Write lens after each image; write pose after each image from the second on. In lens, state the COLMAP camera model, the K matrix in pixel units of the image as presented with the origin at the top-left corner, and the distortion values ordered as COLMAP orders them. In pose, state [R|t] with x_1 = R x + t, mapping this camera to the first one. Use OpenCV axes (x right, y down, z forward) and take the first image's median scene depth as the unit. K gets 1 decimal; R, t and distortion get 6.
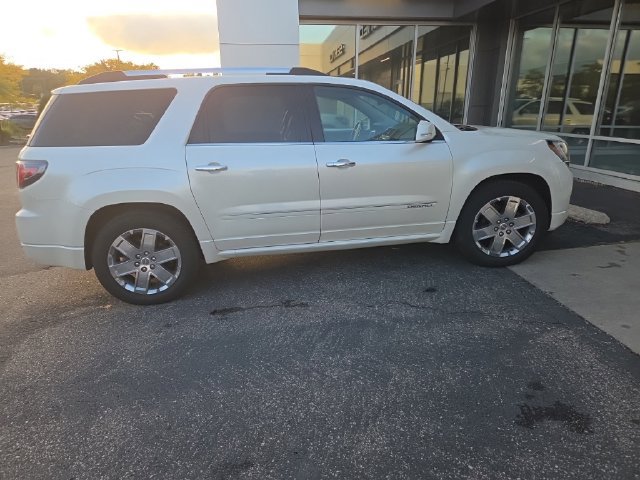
lens RADIAL K [[427.3, 0, 321.5], [0, 427.3, 241.6], [0, 0, 1]] dist [0.072636, -0.056123]
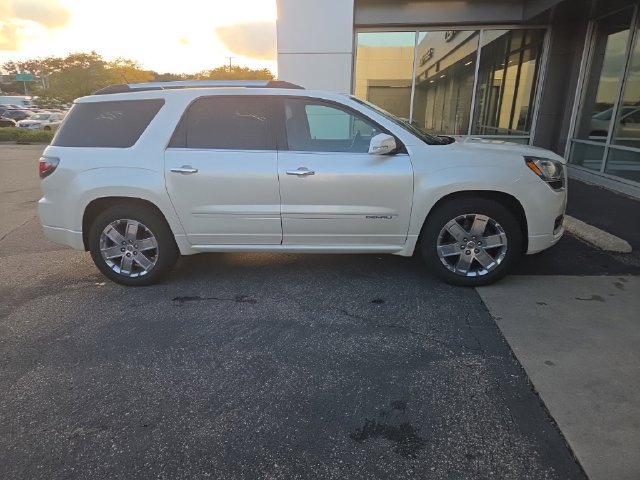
lens RADIAL K [[427.3, 0, 316.0], [0, 427.3, 235.1], [0, 0, 1]] dist [0.072636, -0.056123]
pose [[0.971027, 0.081229, -0.224740, 0.328625], [-0.085497, 0.996295, -0.009307, -0.020029], [0.223151, 0.028252, 0.974374, -0.011914]]
